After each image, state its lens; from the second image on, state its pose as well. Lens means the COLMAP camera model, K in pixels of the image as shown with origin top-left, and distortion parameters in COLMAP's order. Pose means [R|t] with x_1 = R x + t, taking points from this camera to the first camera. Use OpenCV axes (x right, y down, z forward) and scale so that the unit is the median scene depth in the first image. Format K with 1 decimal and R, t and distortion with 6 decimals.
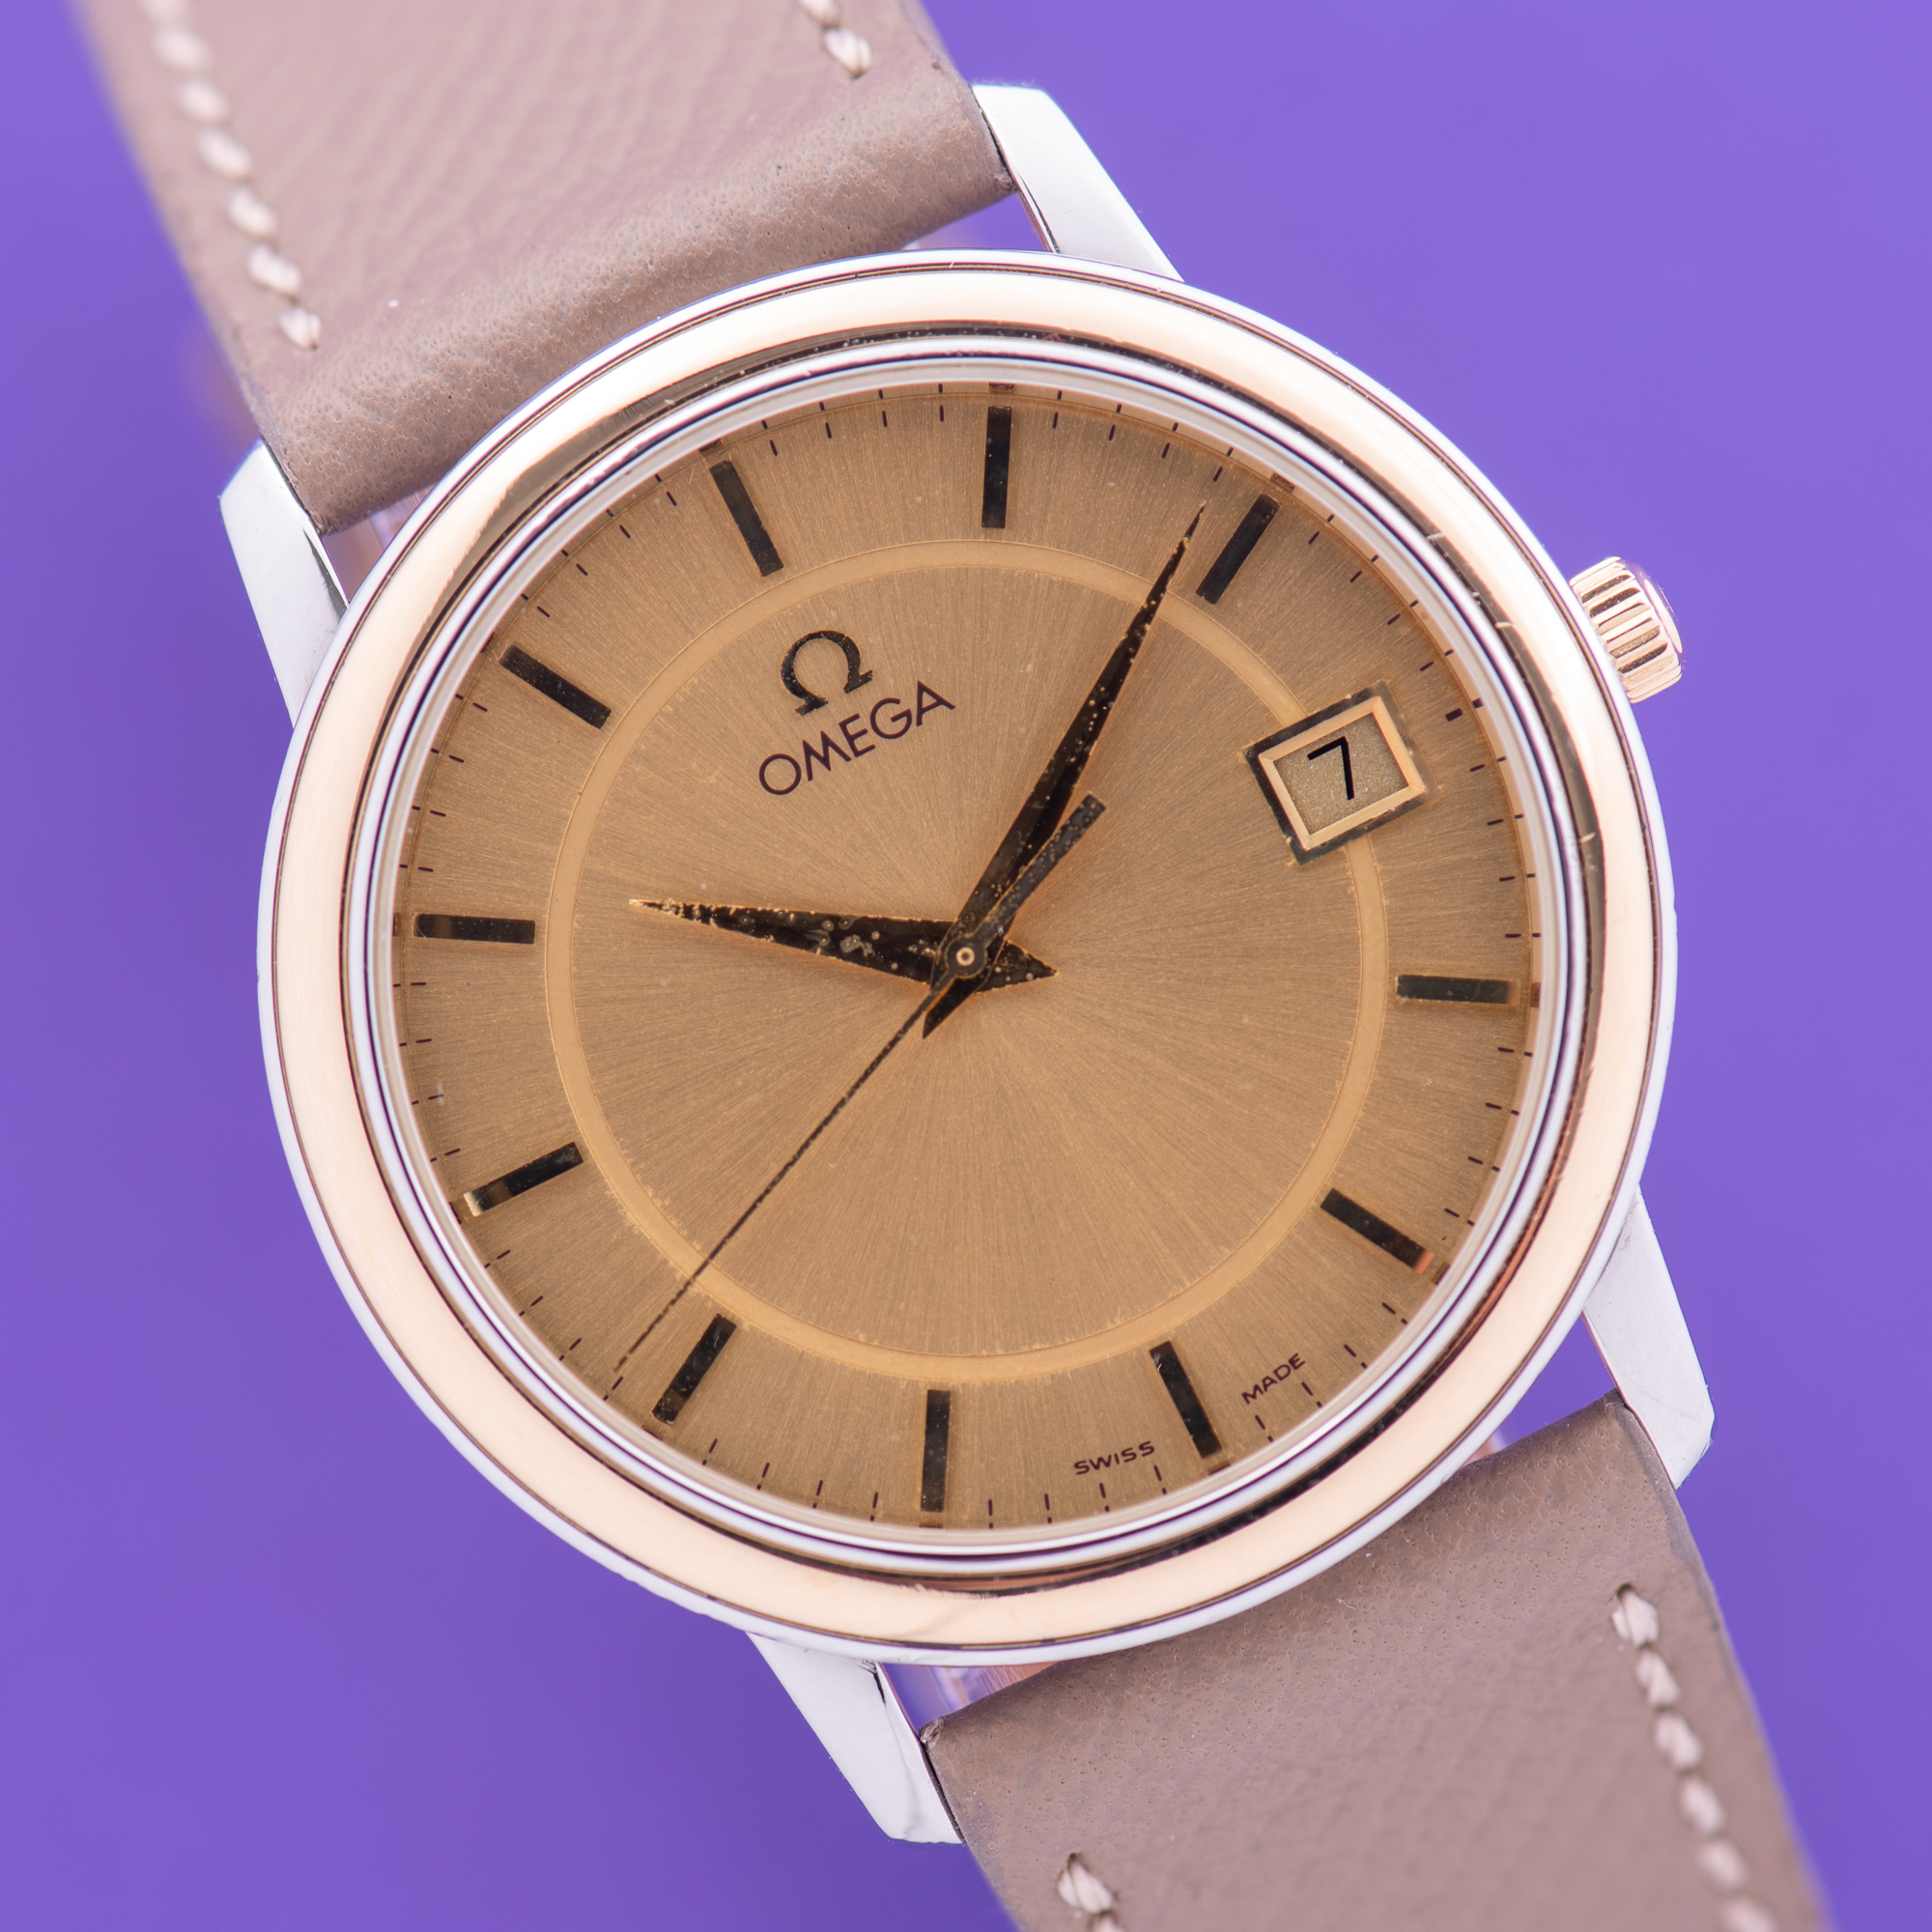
lens RADIAL K [[13843.4, 0, 938.2], [0, 13843.4, 967.5], [0, 0, 1]] dist [-0.166561, -23.400236]
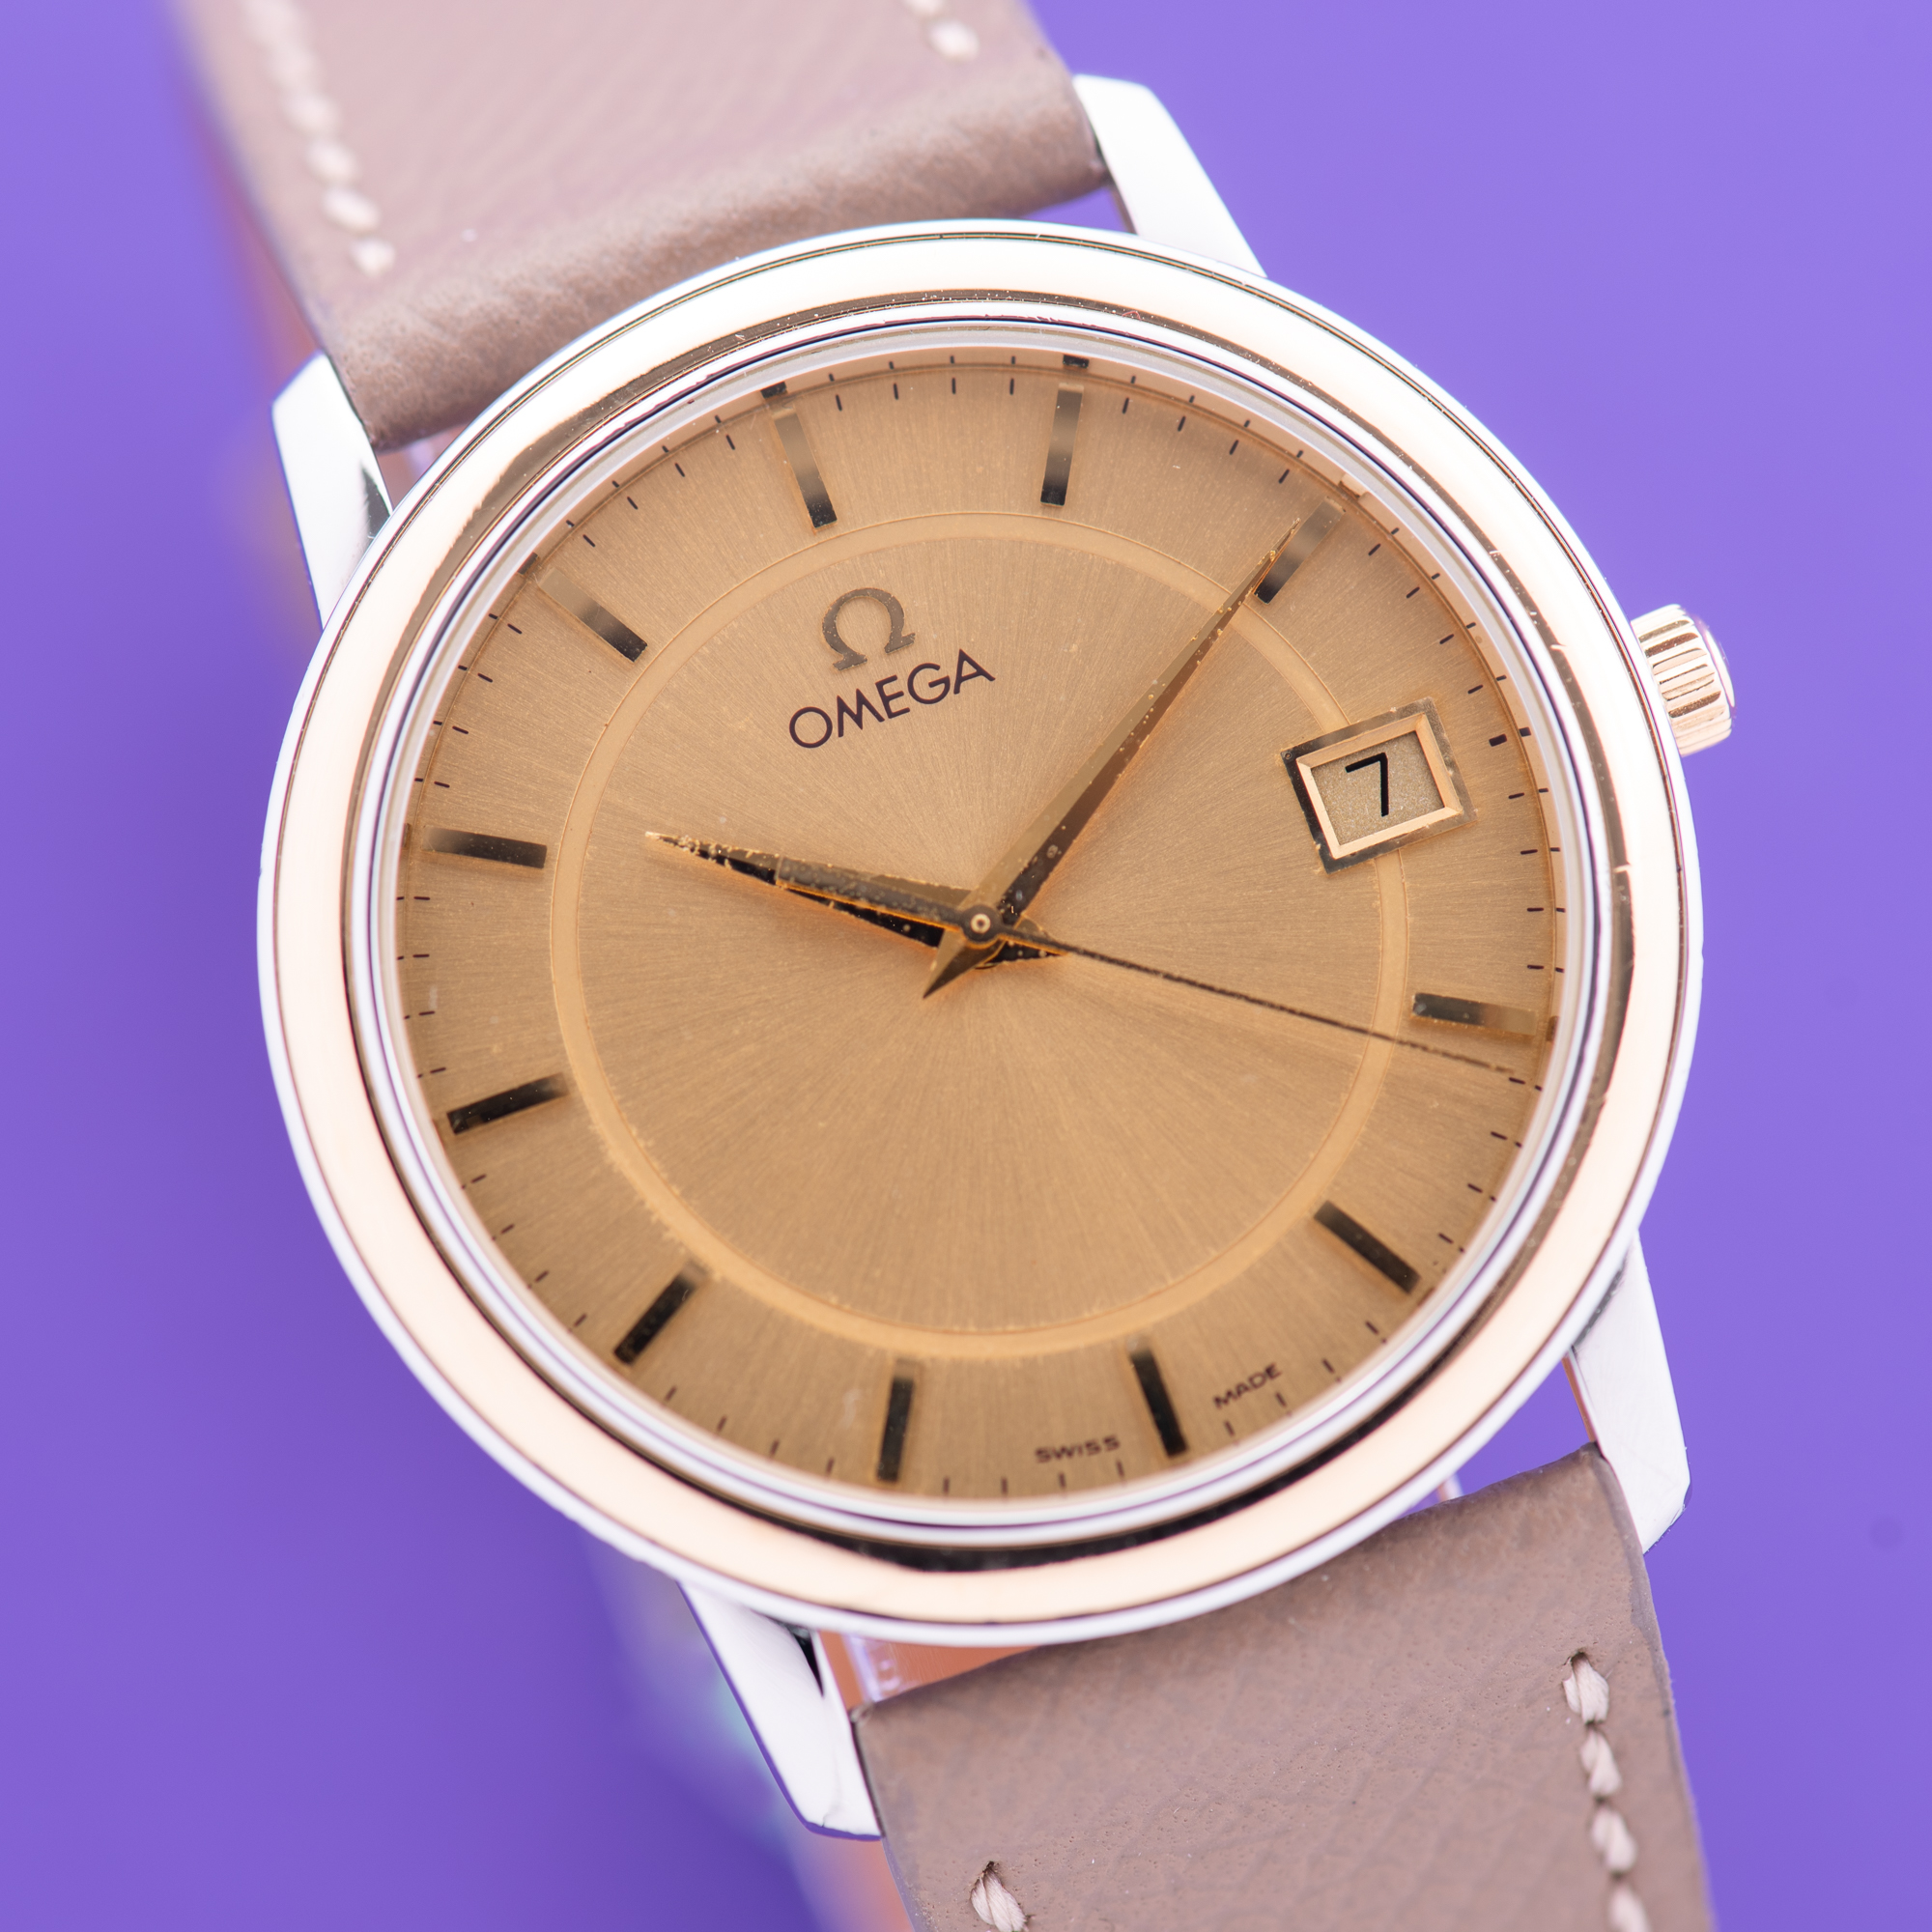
lens RADIAL K [[13843.4, 0, 938.2], [0, 13843.4, 967.5], [0, 0, 1]] dist [-0.166561, -23.400236]
pose [[0.994342, 0.105996, 0.006976, -0.007482], [-0.104451, 0.987579, -0.117378, 0.117449], [-0.019331, 0.115985, 0.993063, 0.025027]]
